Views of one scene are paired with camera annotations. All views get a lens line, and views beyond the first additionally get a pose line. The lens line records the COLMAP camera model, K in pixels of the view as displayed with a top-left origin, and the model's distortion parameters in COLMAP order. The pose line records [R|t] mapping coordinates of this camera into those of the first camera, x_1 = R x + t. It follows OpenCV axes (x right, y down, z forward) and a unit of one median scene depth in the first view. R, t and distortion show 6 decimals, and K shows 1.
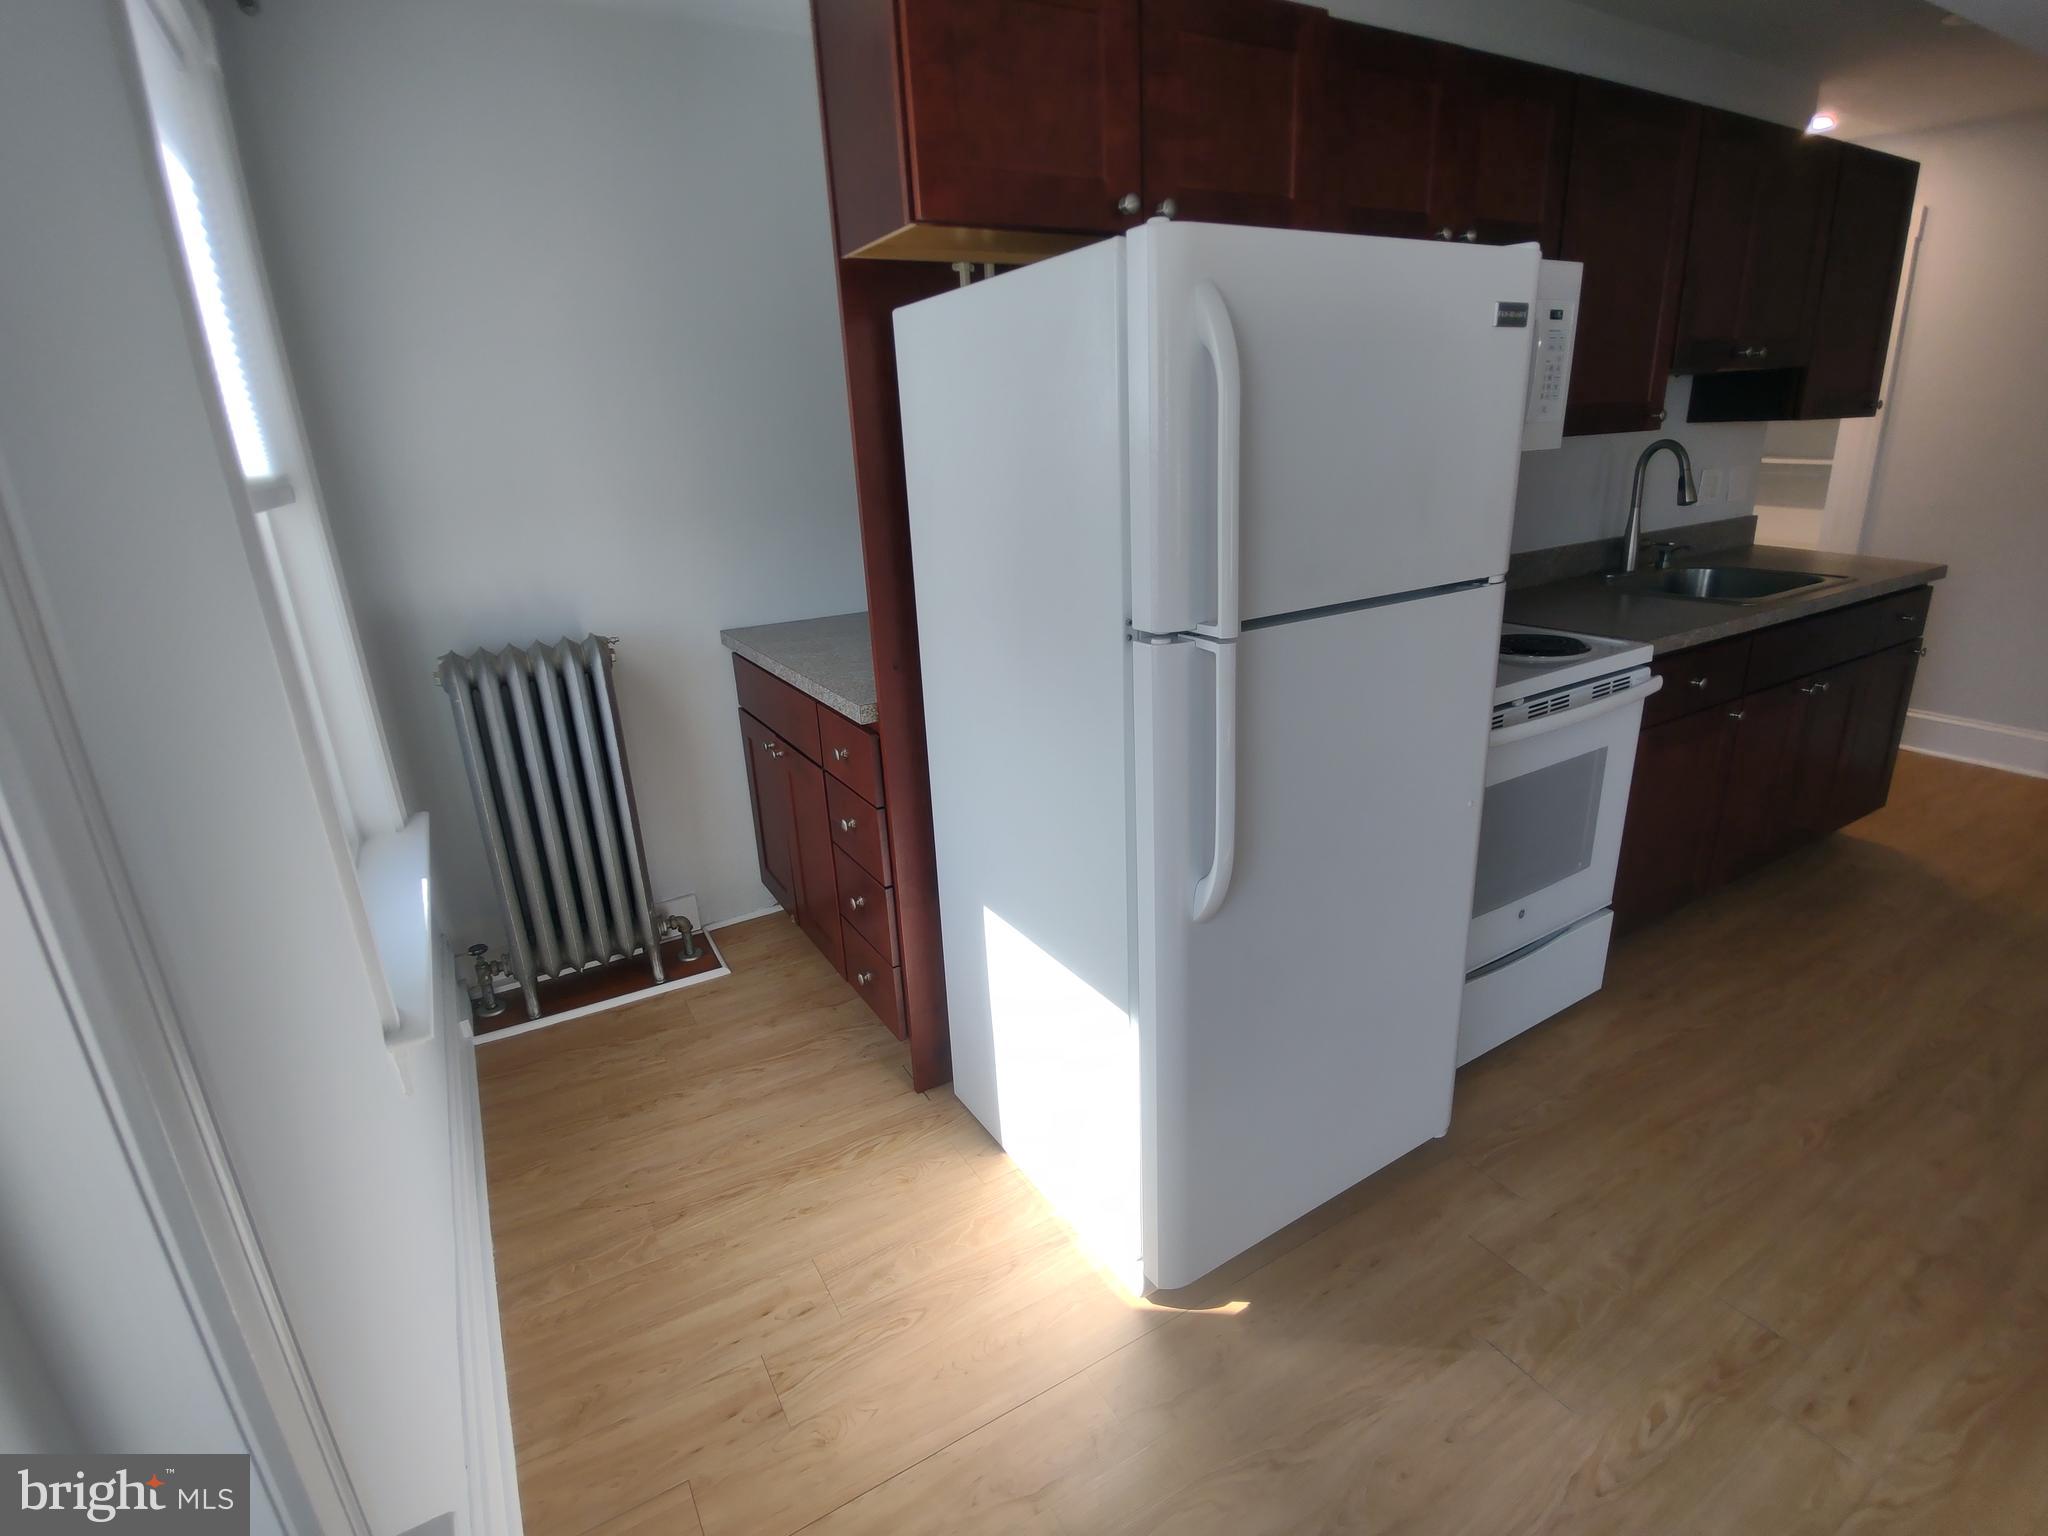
lens RADIAL K [[992.4, 0, 1018.7], [0, 992.4, 765.2], [0, 0, 1]] dist [-0.025078, -0.005165]
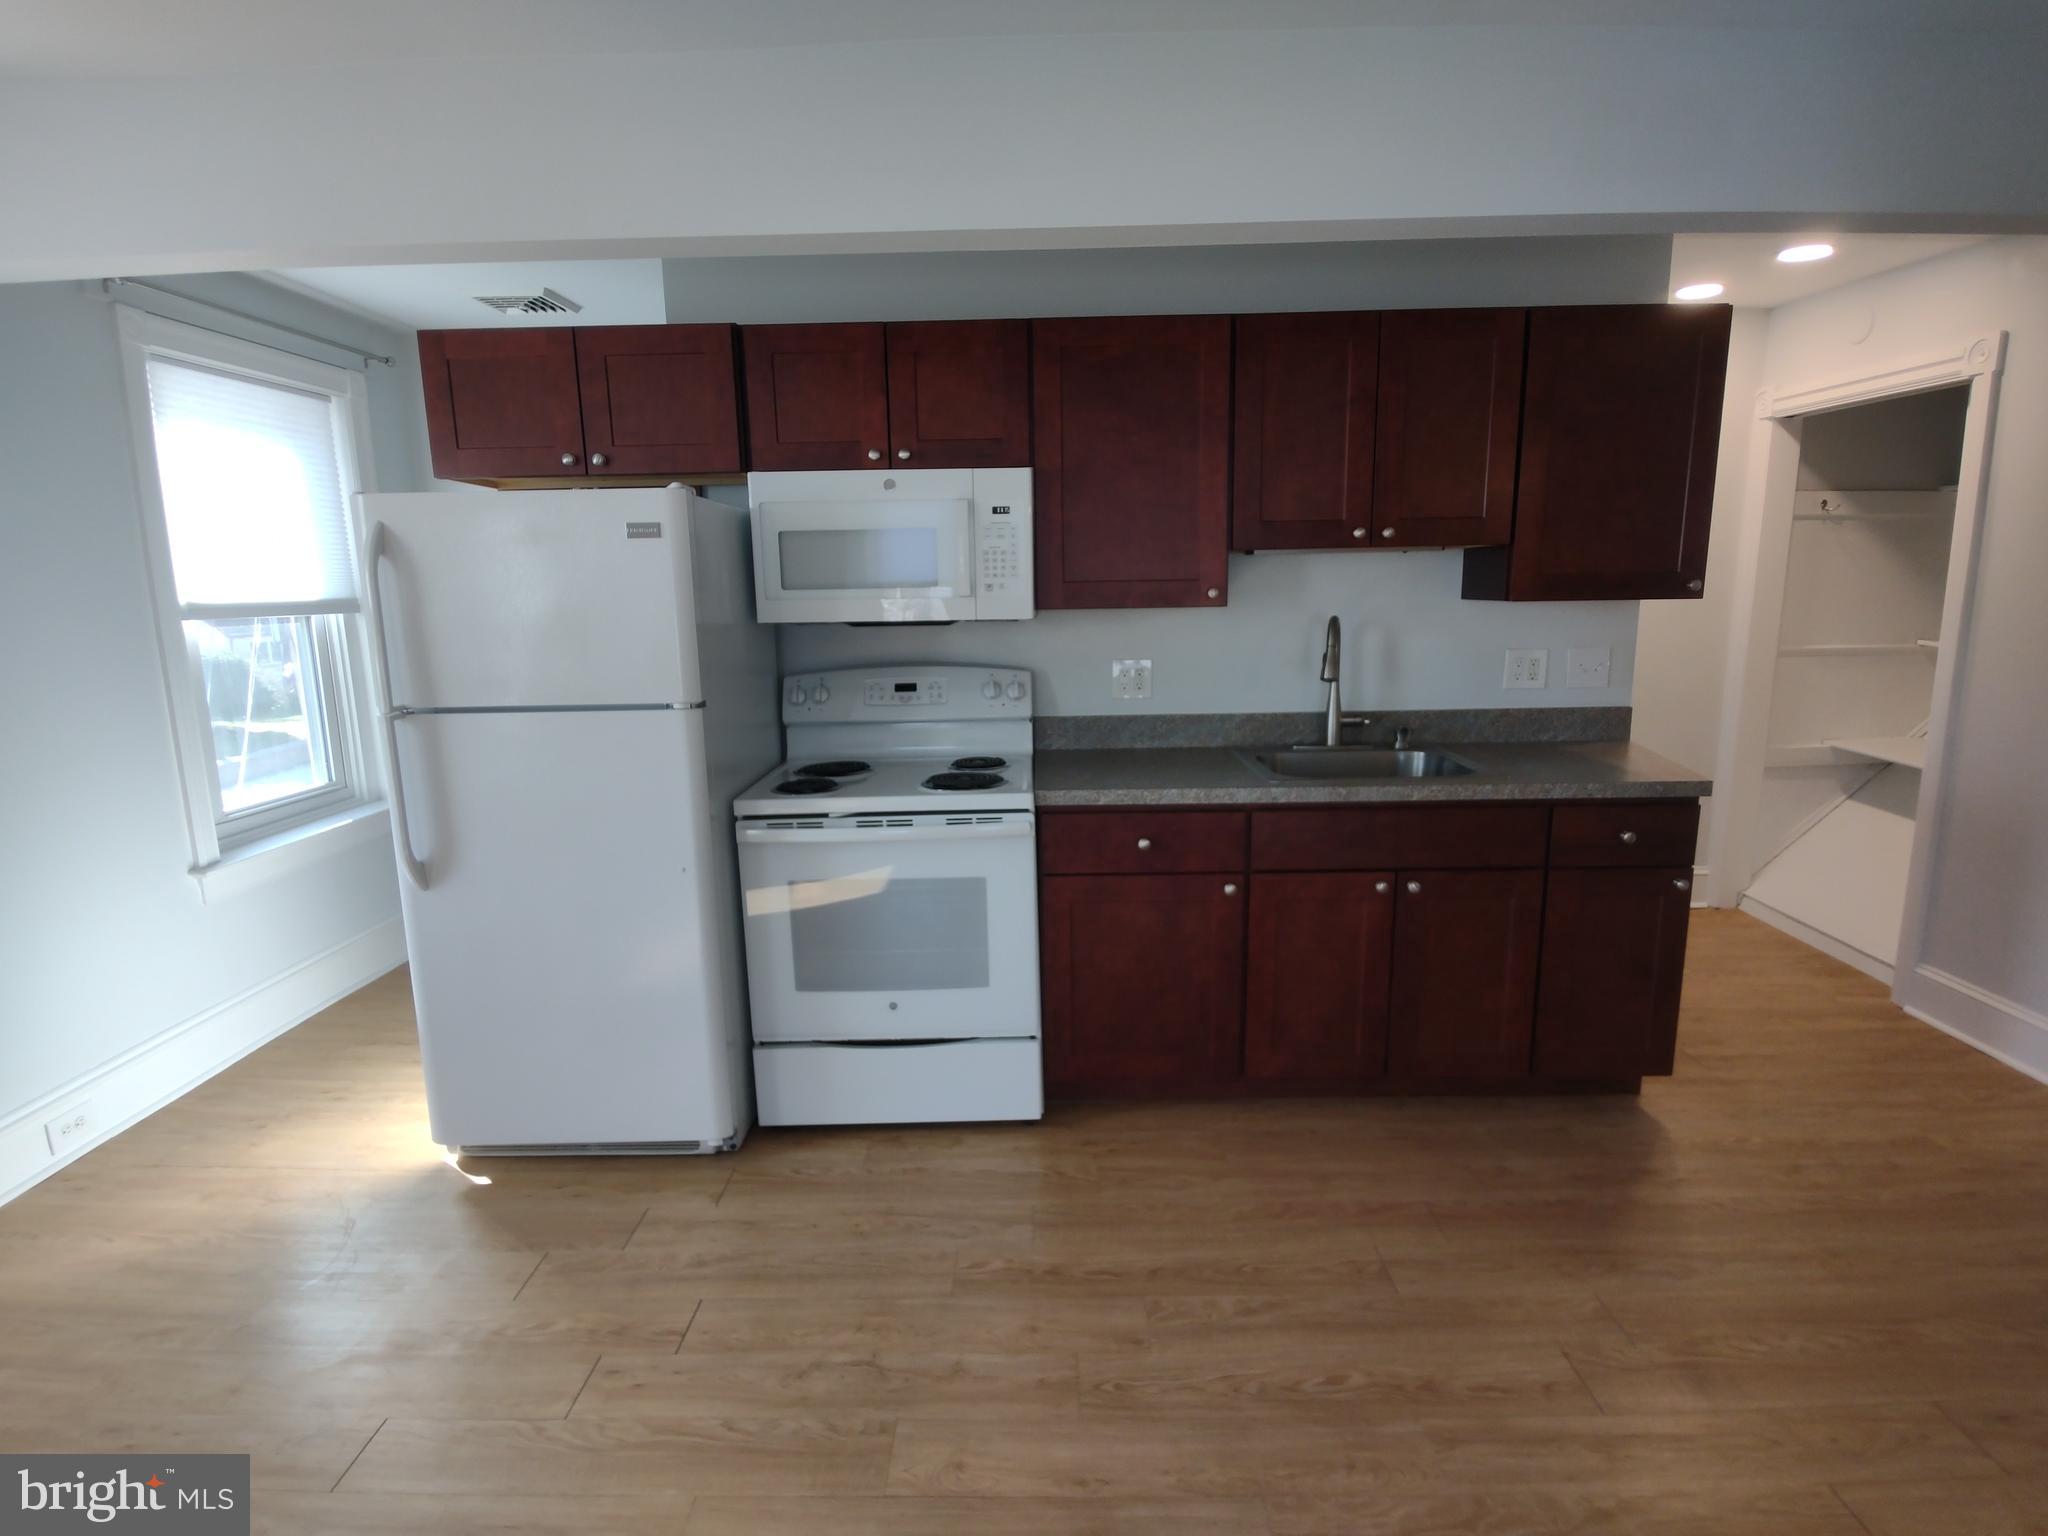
lens RADIAL K [[992.4, 0, 1025.7], [0, 992.4, 758.8], [0, 0, 1]] dist [-0.025078, -0.005165]
pose [[0.864828, 0.122280, -0.486950, 1.457208], [-0.185652, 0.979030, -0.083871, -0.080846], [0.466483, 0.162937, 0.869394, 0.013556]]
